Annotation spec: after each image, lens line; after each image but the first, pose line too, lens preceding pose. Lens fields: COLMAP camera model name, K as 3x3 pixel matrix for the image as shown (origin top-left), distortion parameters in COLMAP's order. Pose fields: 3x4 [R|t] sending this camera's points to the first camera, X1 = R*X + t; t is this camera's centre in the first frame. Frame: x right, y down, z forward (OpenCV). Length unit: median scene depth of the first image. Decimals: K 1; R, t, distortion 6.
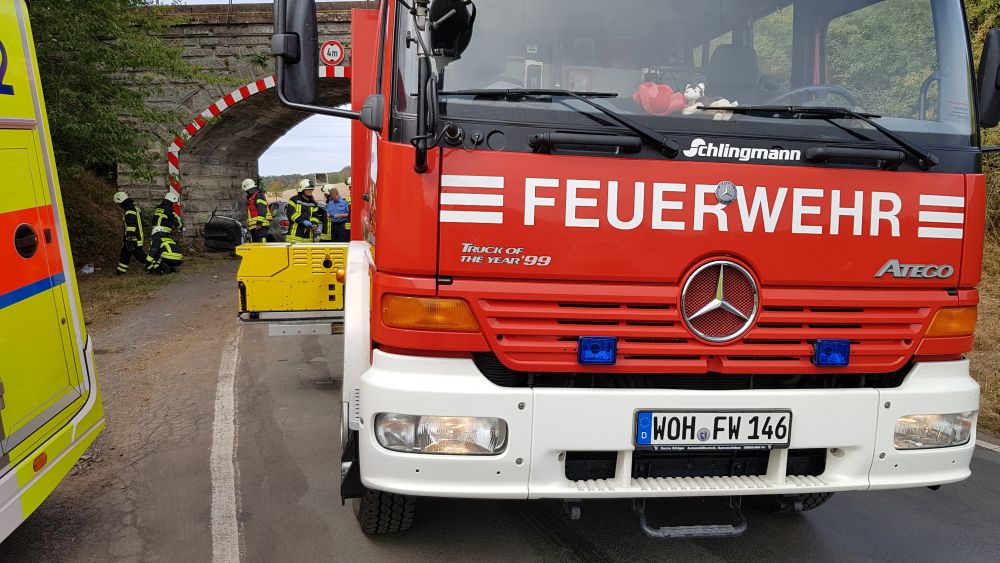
lens RADIAL K [[776.2, 0, 503.0], [0, 776.2, 285.9], [0, 0, 1]] dist [0.111623, -0.197957]
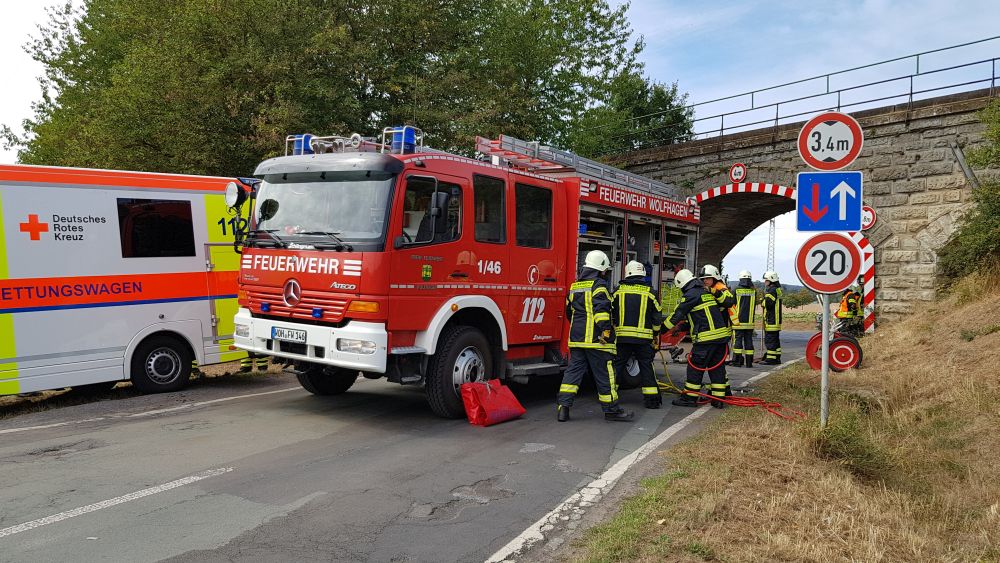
lens RADIAL K [[776.2, 0, 503.0], [0, 776.2, 285.9], [0, 0, 1]] dist [0.111623, -0.197957]
pose [[0.703100, 0.009110, -0.711033, 3.054983], [-0.104529, 0.990380, -0.090674, 0.182179], [0.703366, 0.138077, 0.697288, -0.586107]]
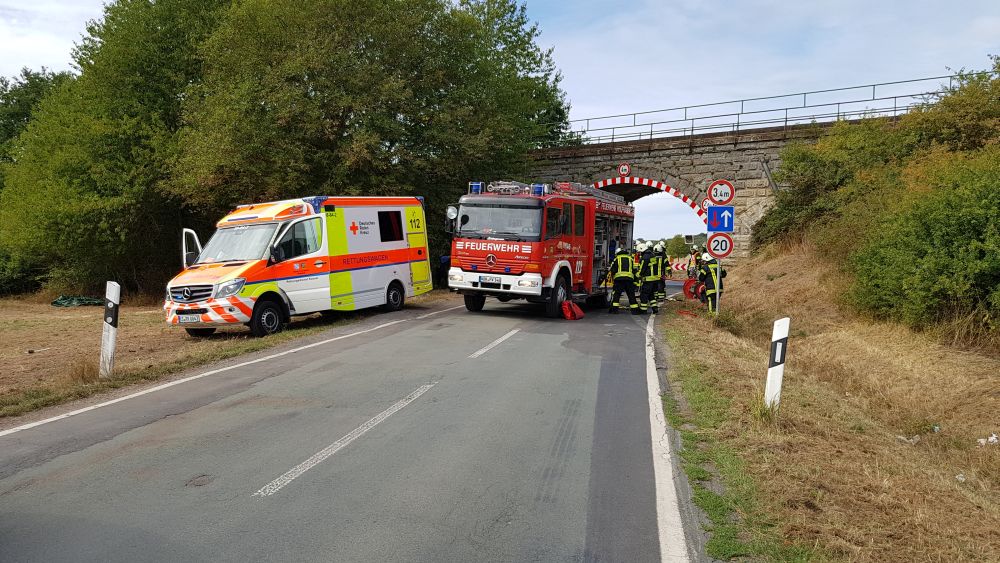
lens RADIAL K [[776.2, 0, 503.0], [0, 776.2, 285.9], [0, 0, 1]] dist [0.111623, -0.197957]
pose [[0.839024, 0.037476, -0.542803, 3.974681], [-0.079199, 0.995412, -0.053696, 0.584507], [0.538300, 0.088042, 0.838142, -4.515331]]
